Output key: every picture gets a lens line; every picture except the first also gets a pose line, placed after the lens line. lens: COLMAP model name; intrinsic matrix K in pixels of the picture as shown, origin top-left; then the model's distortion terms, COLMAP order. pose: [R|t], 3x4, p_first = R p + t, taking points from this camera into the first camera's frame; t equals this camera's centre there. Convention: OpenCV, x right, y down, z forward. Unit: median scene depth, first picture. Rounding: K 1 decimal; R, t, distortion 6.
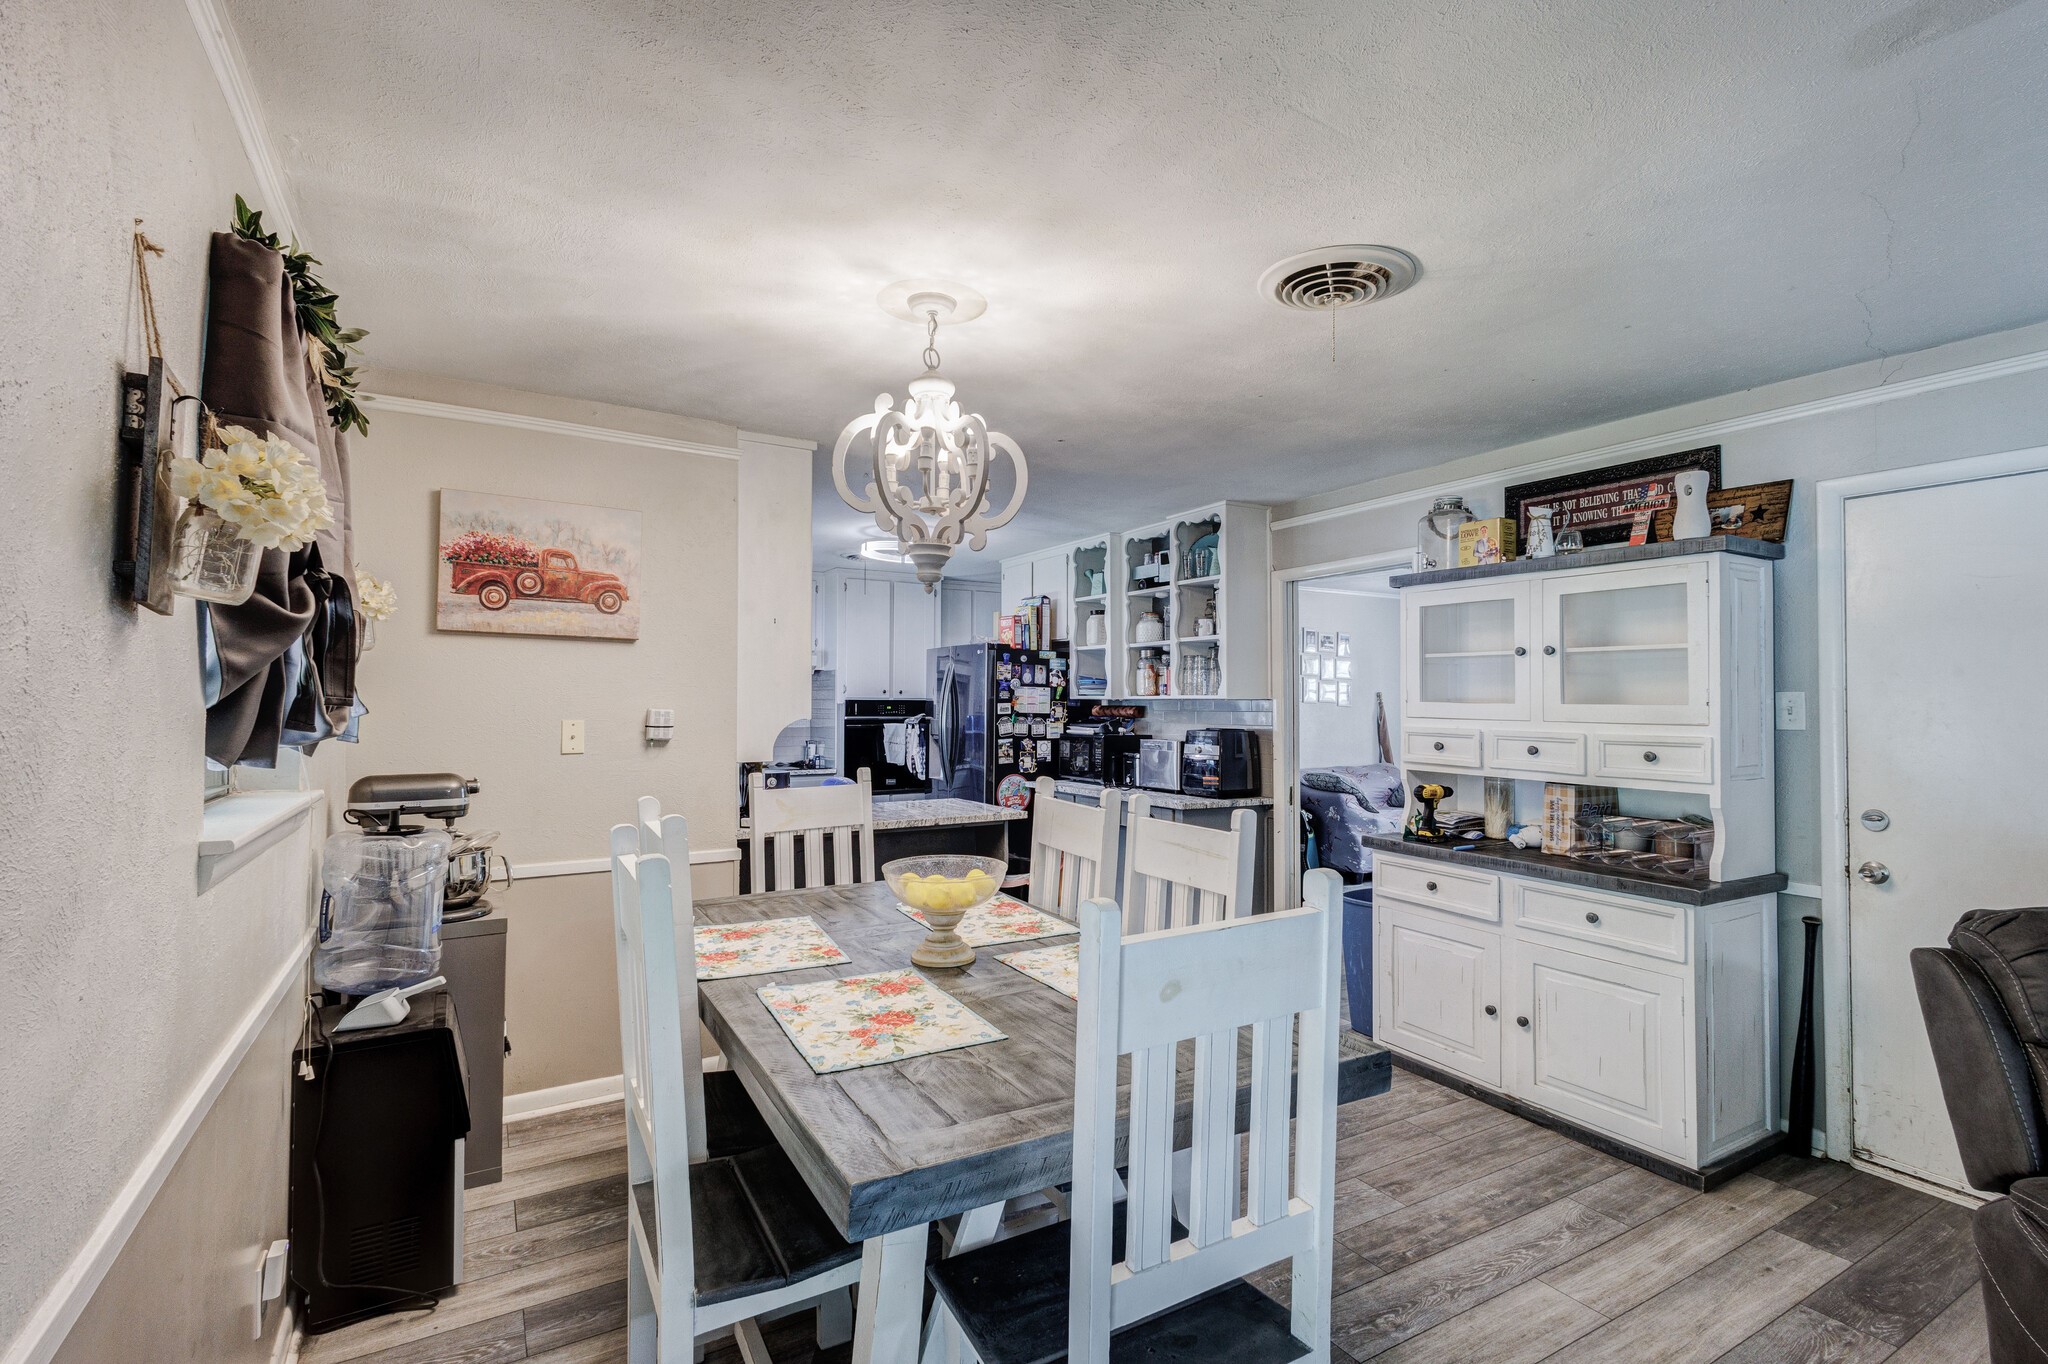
lens RADIAL K [[932.4, 0, 1017.7], [0, 932.4, 680.1], [0, 0, 1]] dist [0.007768, -0.002782]
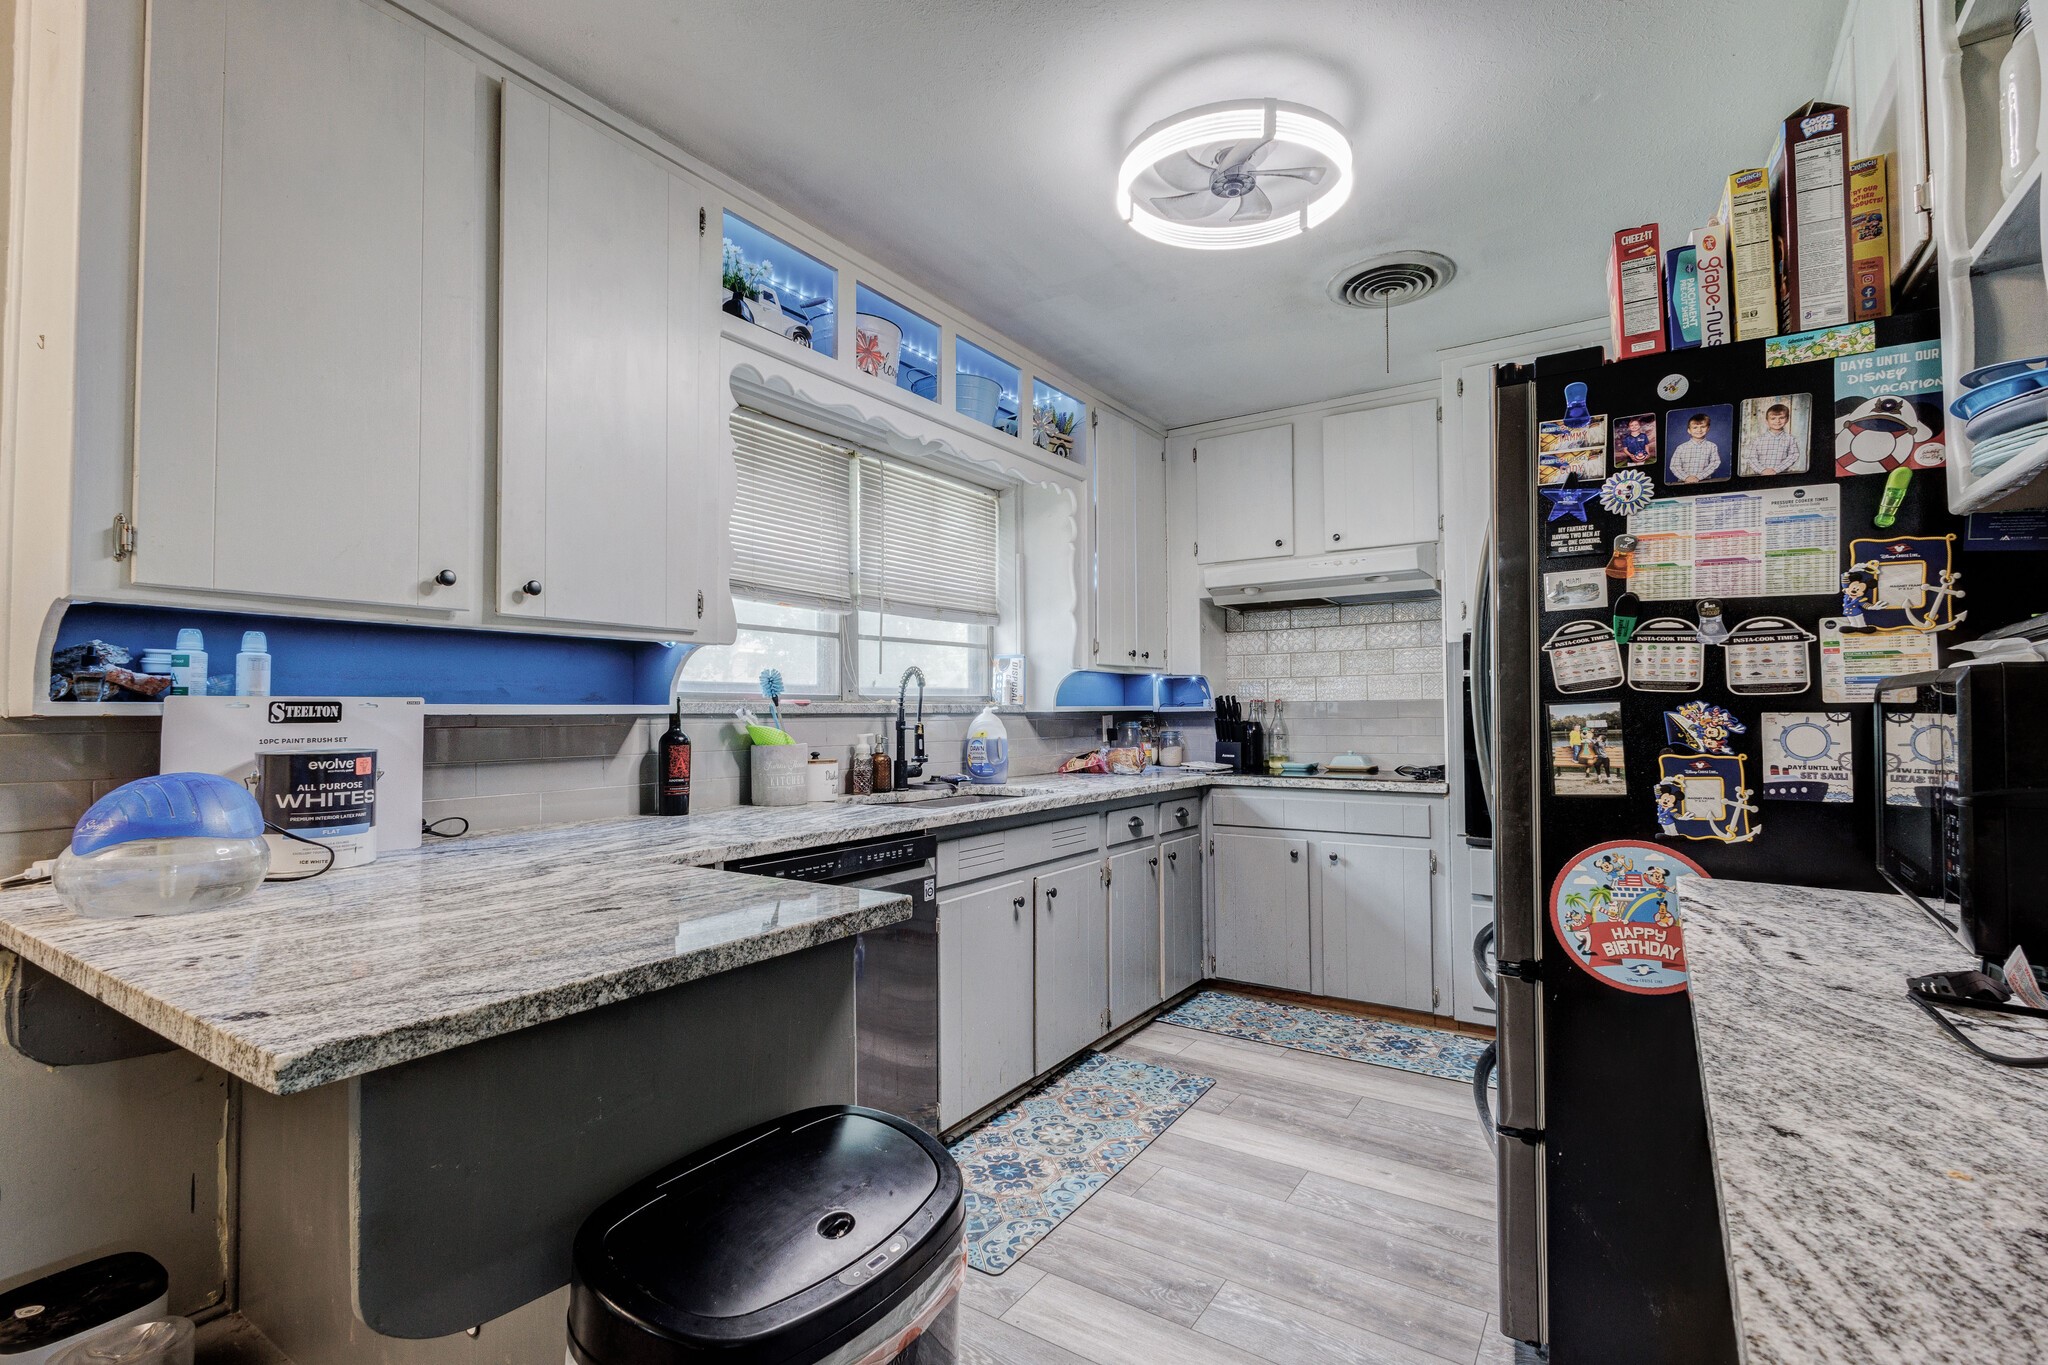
lens RADIAL K [[932.4, 0, 1052.2], [0, 932.4, 684.9], [0, 0, 1]] dist [0.007768, -0.002782]
pose [[0.458581, -0.027944, -0.888213, 0.155090], [0.032256, 0.999370, -0.014788, 0.057041], [0.888067, -0.021869, 0.459193, 0.745809]]
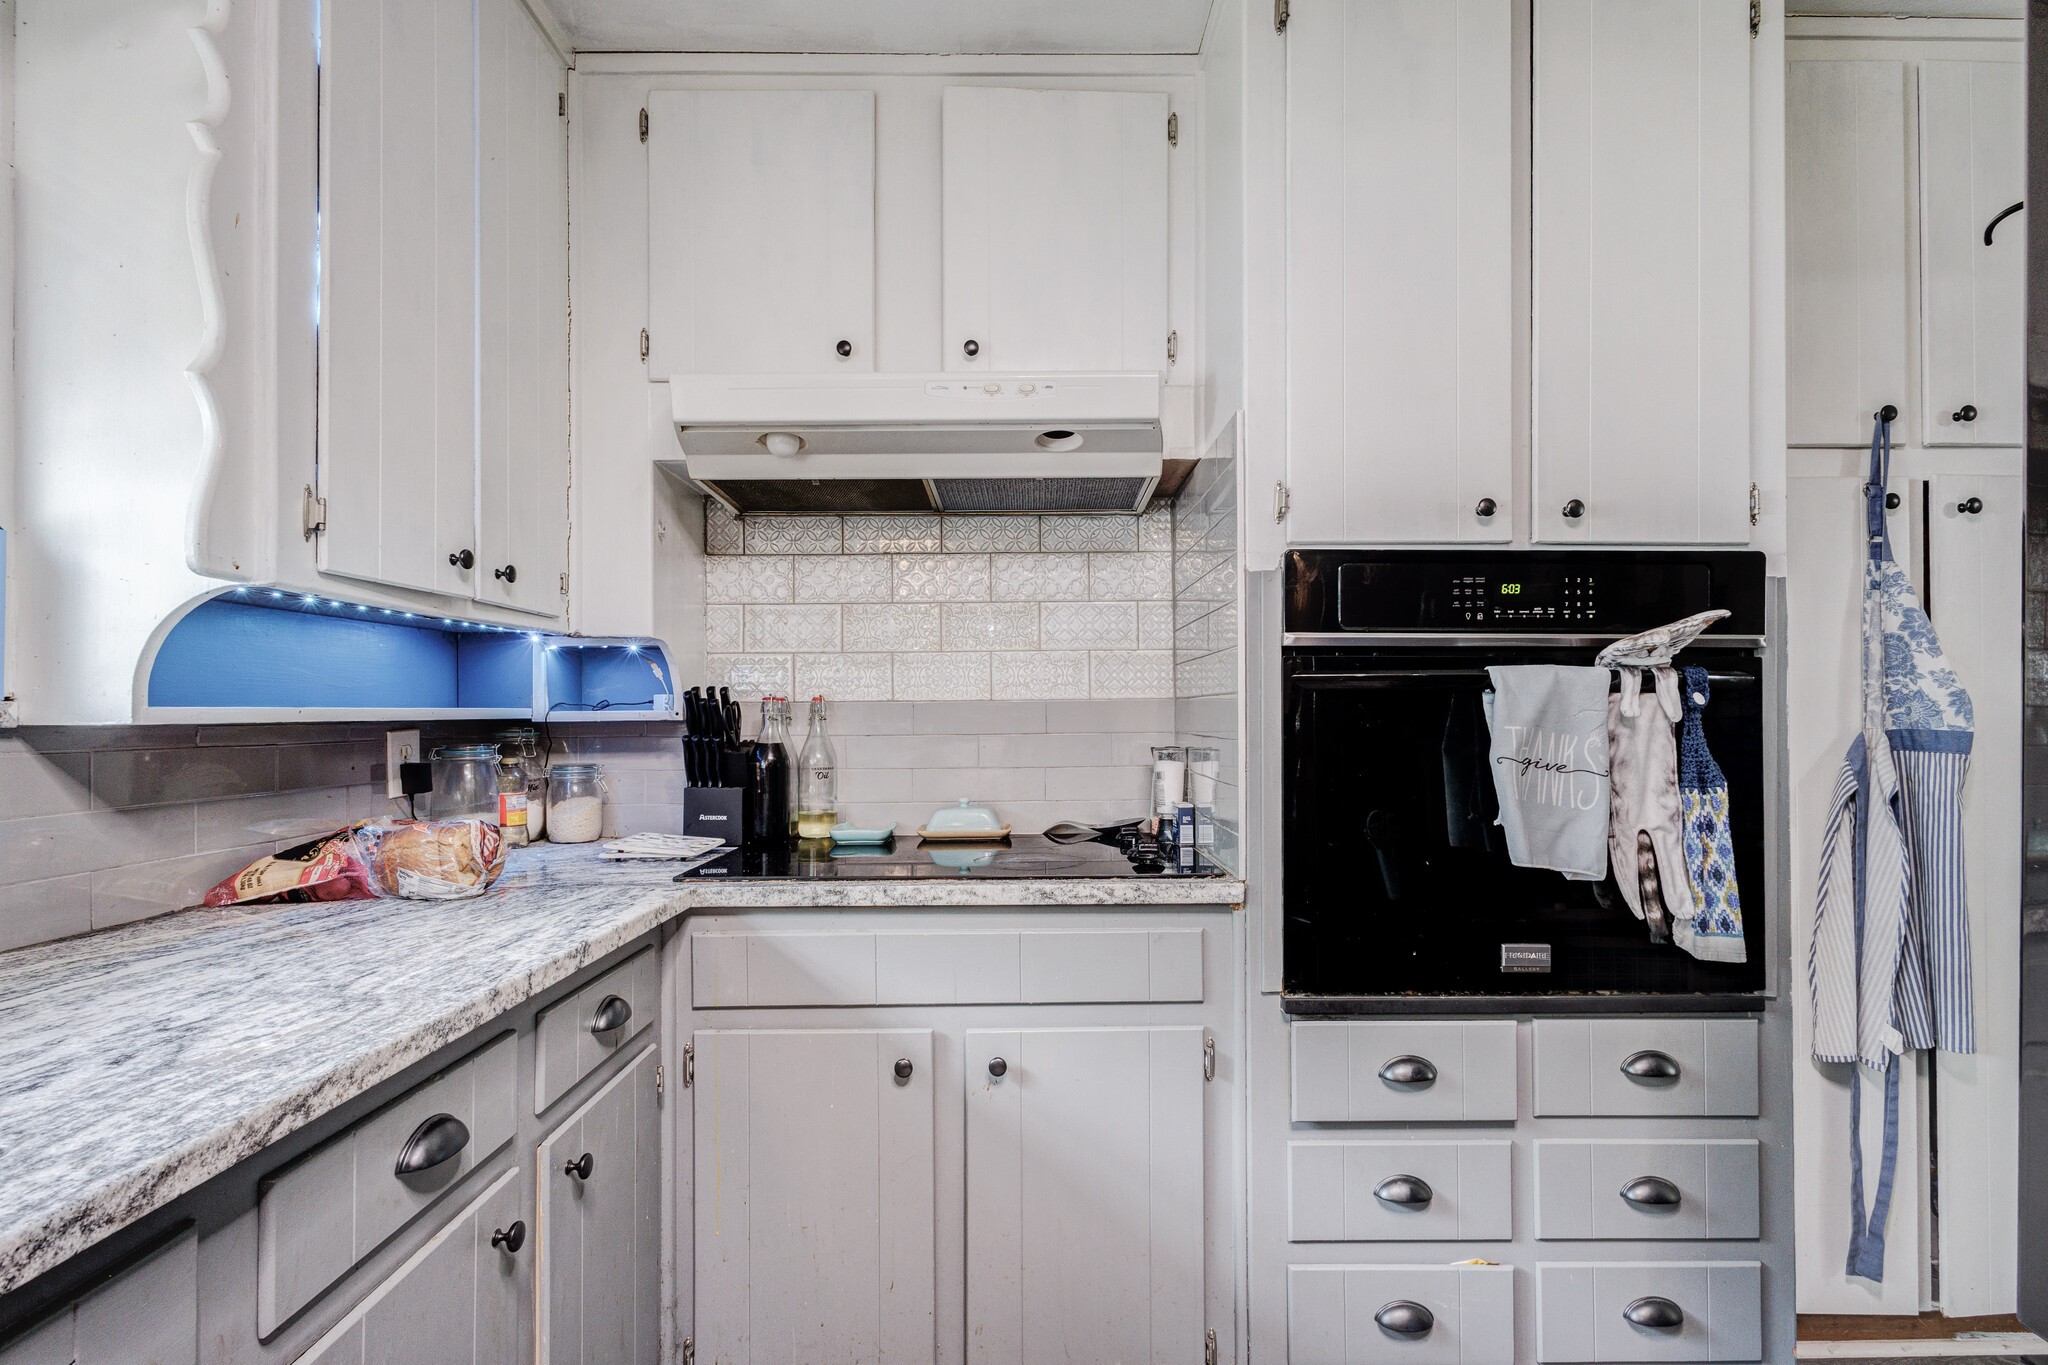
lens RADIAL K [[932.4, 0, 1026.9], [0, 932.4, 709.4], [0, 0, 1]] dist [0.007768, -0.002782]
pose [[0.870706, -0.003467, -0.491792, -0.162074], [0.015480, 0.999673, 0.020359, 0.062124], [0.491561, -0.025340, 0.870474, 0.961991]]
